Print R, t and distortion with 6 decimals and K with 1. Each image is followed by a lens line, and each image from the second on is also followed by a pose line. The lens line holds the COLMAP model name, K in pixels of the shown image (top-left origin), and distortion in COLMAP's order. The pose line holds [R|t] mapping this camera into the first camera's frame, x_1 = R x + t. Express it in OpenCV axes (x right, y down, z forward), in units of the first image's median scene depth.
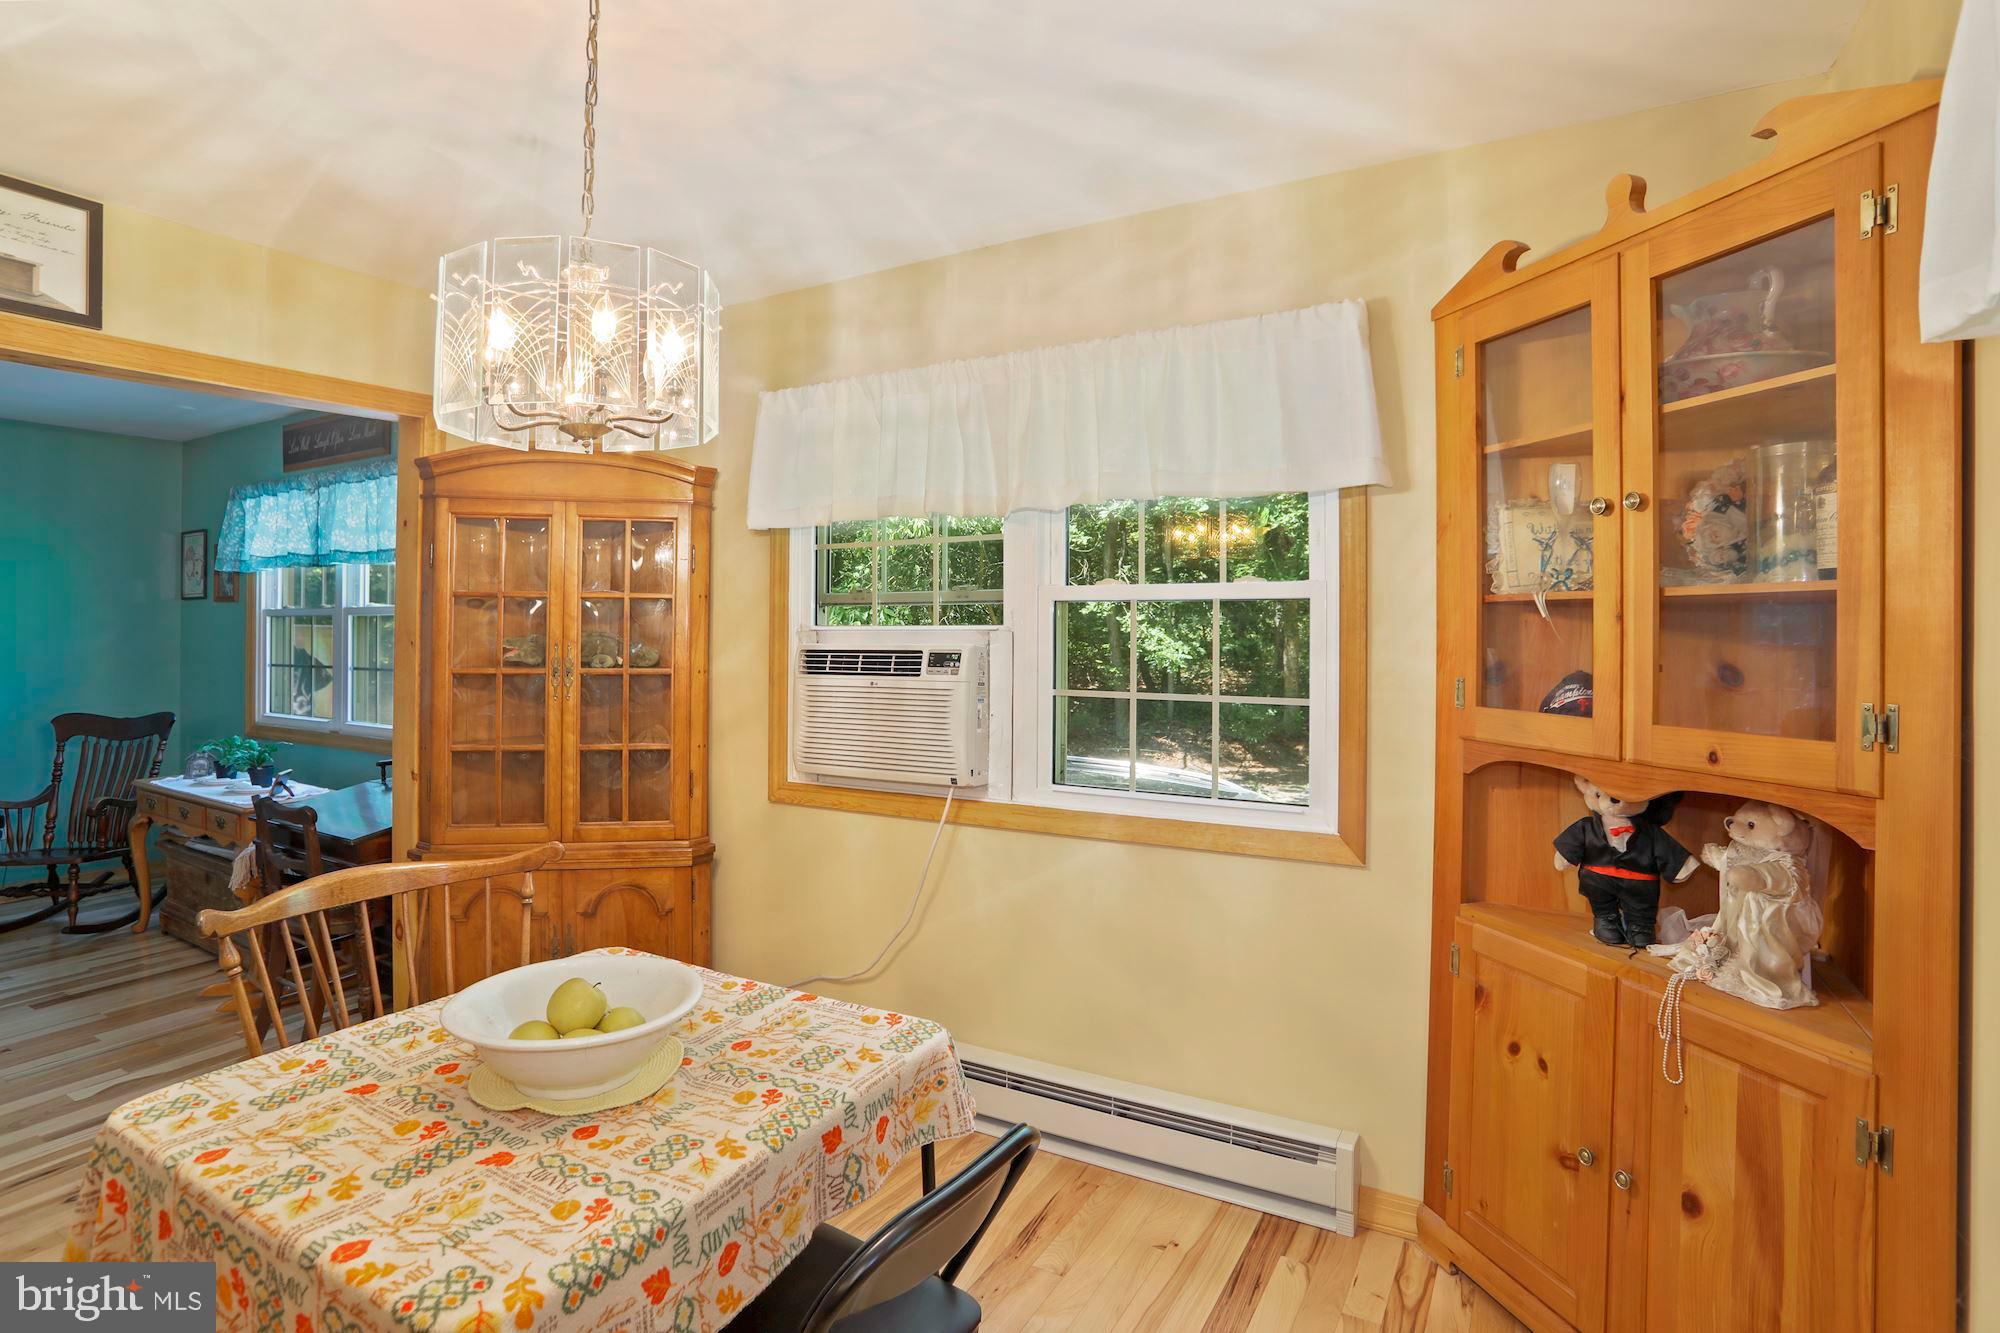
lens RADIAL K [[975.1, 0, 997.0], [0, 975.1, 644.6], [0, 0, 1]] dist [-0.078753, 0.029811]
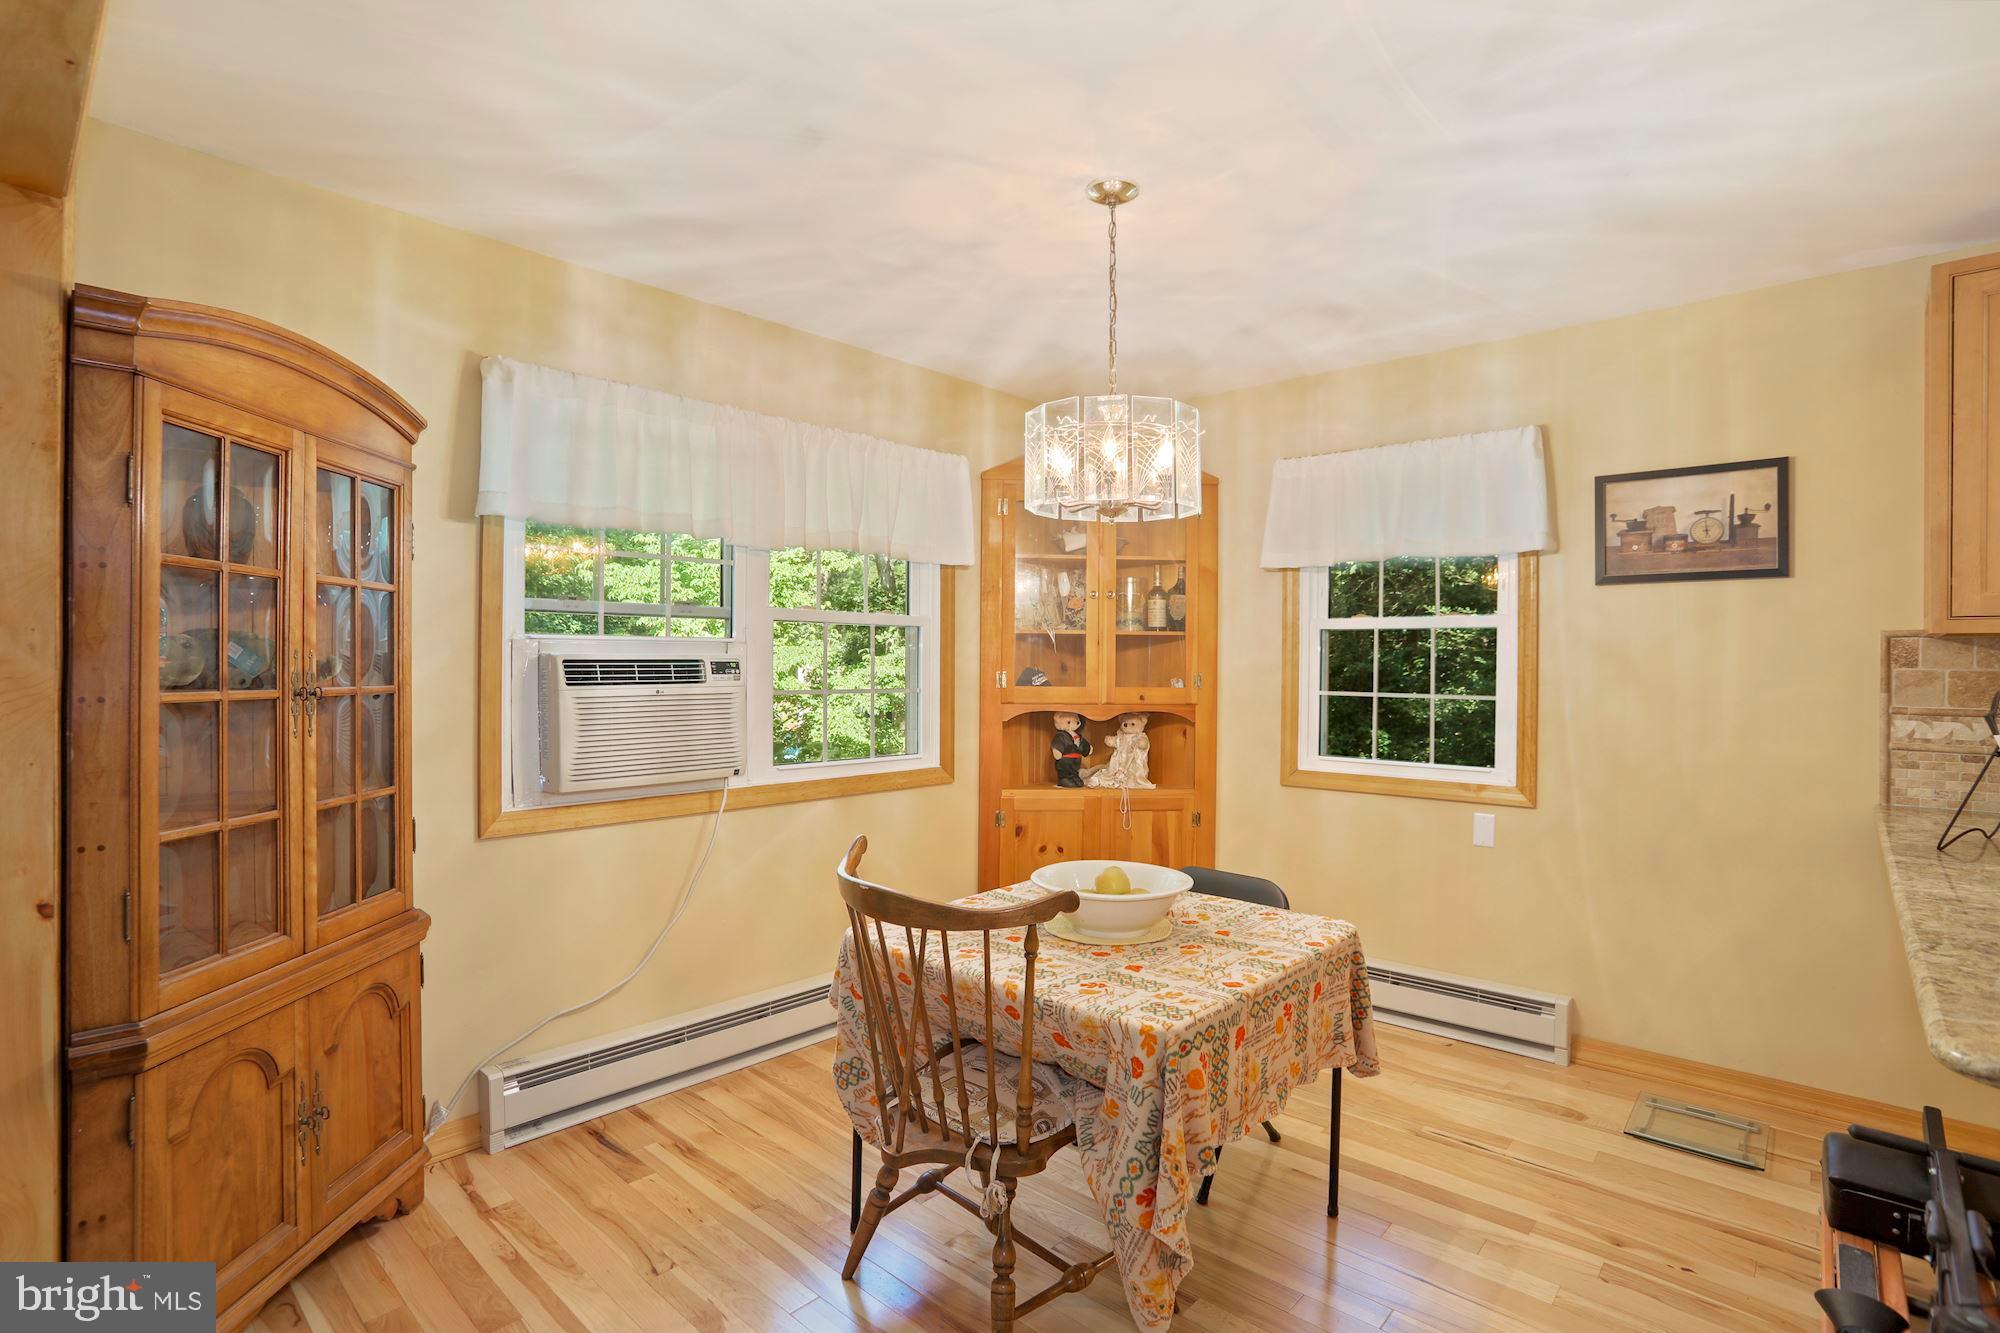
lens RADIAL K [[972.2, 0, 959.3], [0, 972.2, 672.0], [0, 0, 1]] dist [-0.075409, 0.026214]
pose [[0.245955, -0.016222, 0.969145, -1.789142], [0.000610, 0.999862, 0.016581, 0.004357], [-0.969281, -0.003487, 0.245931, 0.752975]]
